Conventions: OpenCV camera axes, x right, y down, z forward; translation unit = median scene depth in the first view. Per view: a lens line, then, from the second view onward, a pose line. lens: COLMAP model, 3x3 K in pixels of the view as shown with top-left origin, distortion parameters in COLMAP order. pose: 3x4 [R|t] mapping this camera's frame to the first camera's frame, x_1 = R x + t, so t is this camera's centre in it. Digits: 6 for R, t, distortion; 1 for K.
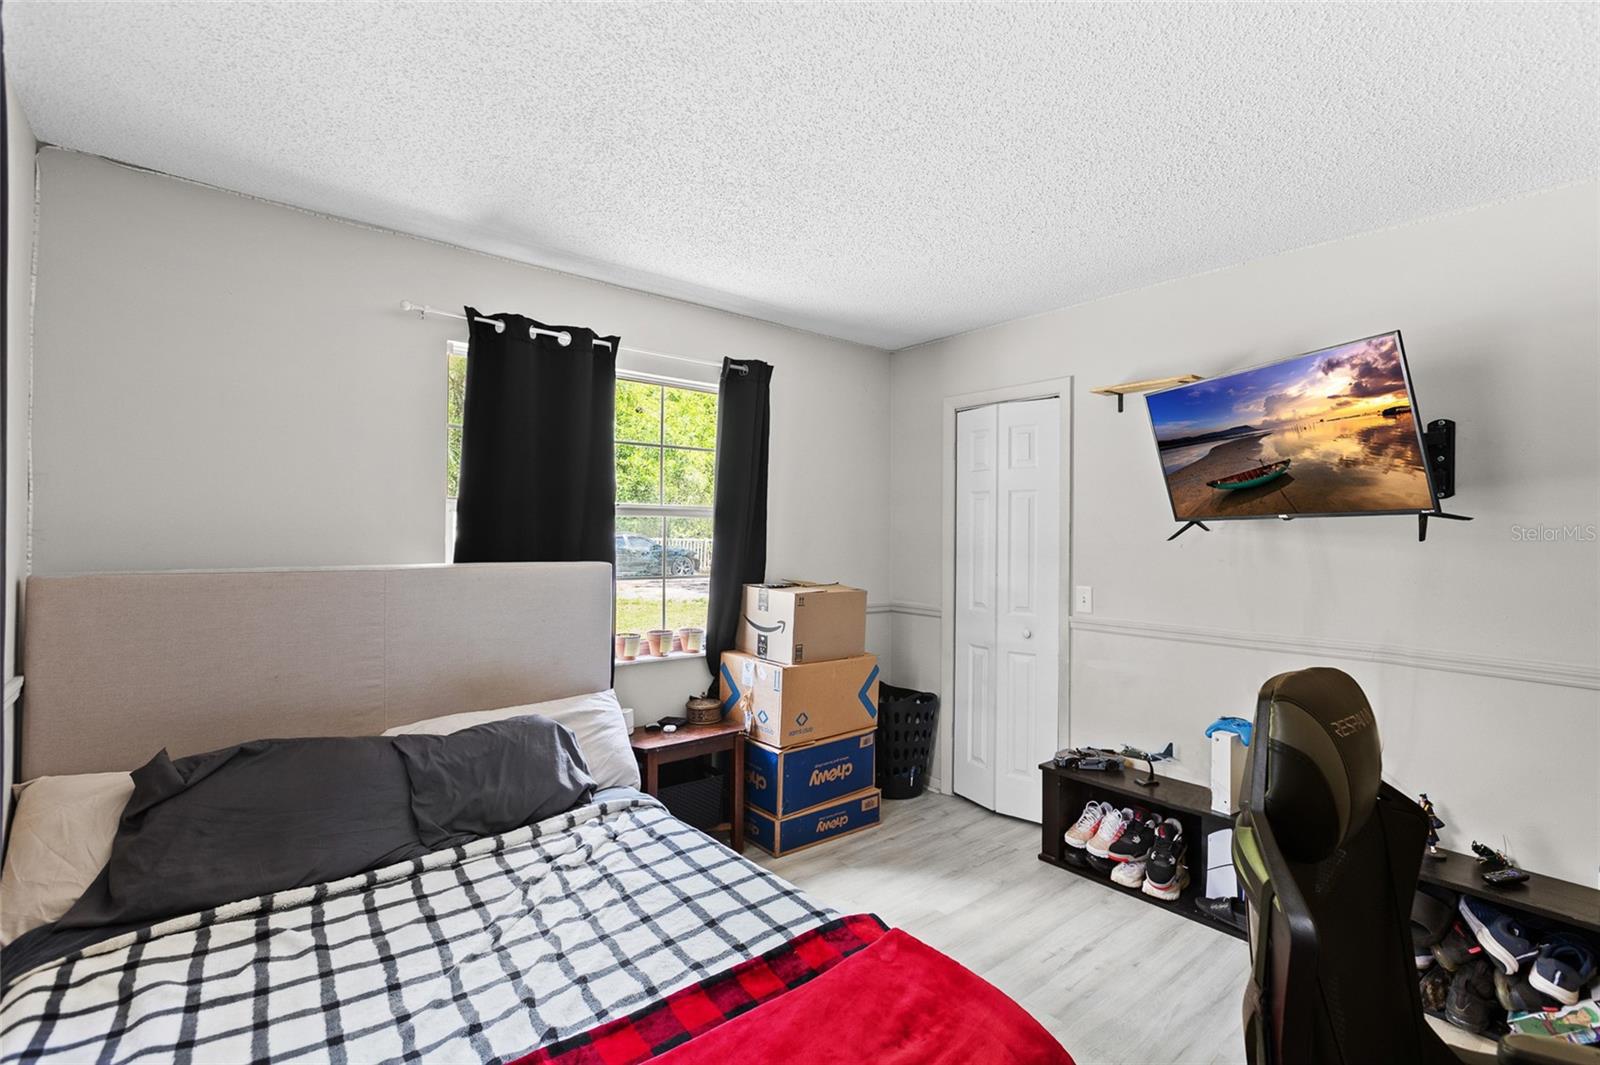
lens RADIAL K [[728.1, 0, 800.0], [0, 728.1, 532.5], [0, 0, 1]] dist [0.000139, -0.000155]
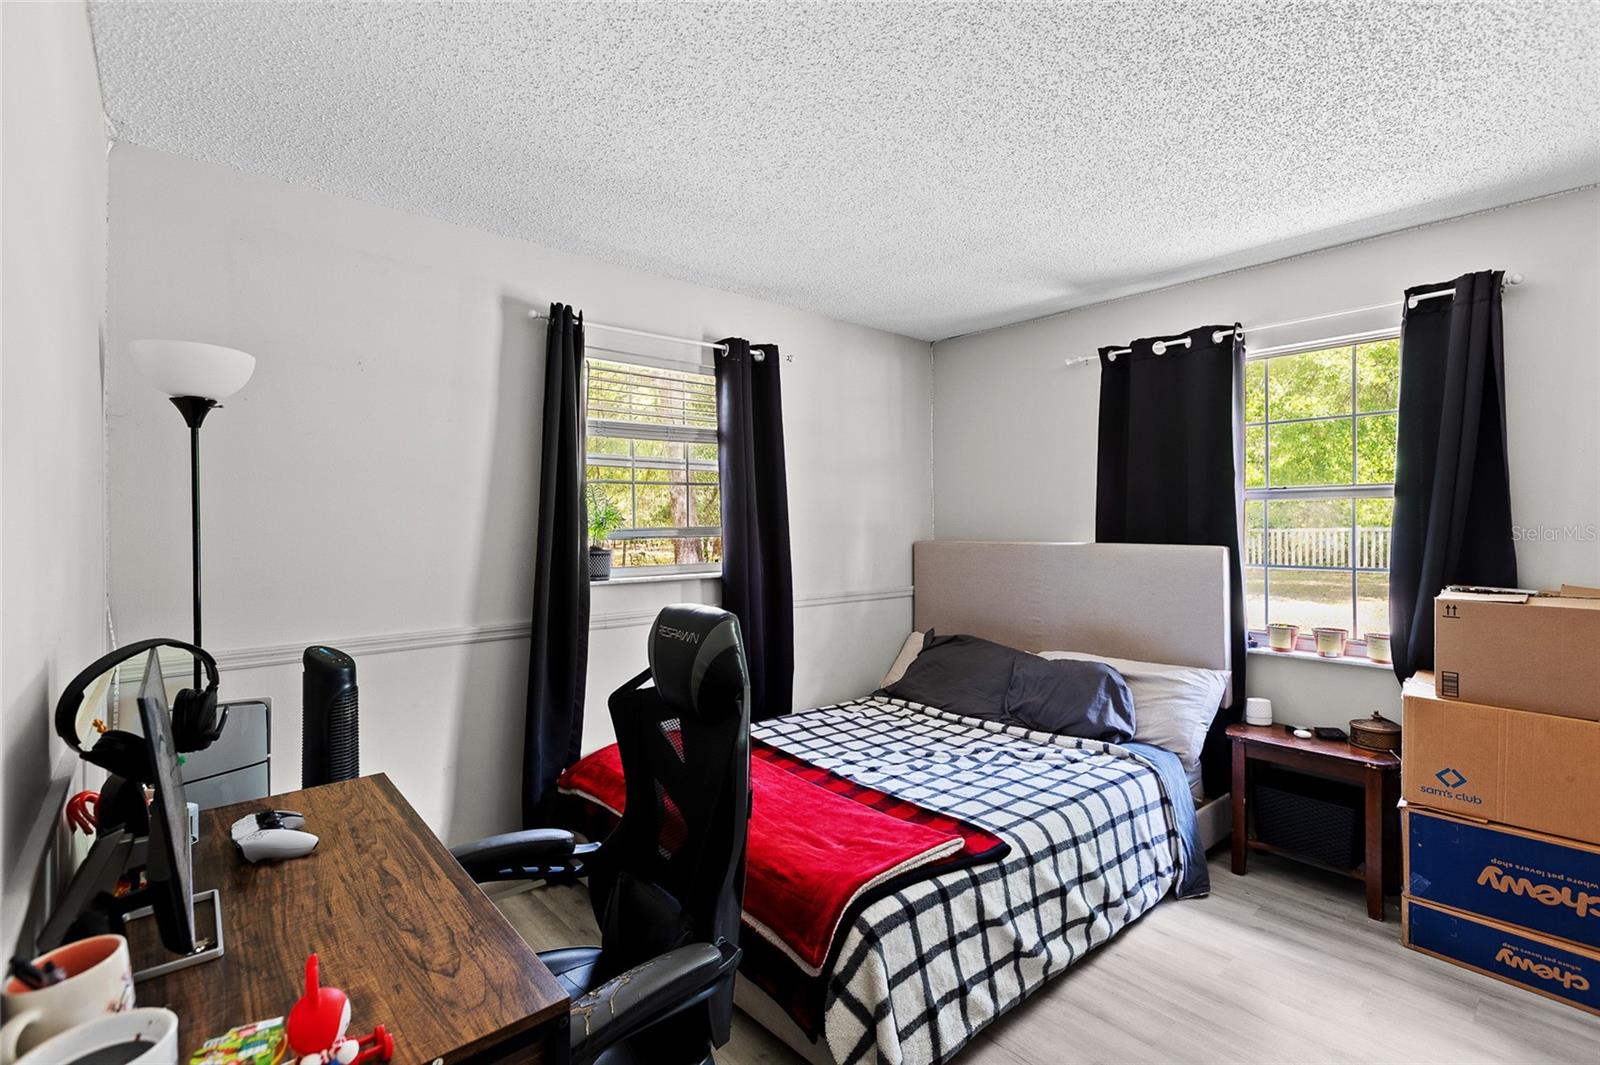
lens RADIAL K [[726.5, 0, 802.2], [0, 726.5, 516.8], [0, 0, 1]] dist [-0.002528, -0.000344]
pose [[0.013646, -0.013236, -0.999819, 0.853715], [0.012530, 0.999836, -0.013065, 0.005551], [0.999828, -0.012350, 0.013810, 0.444585]]
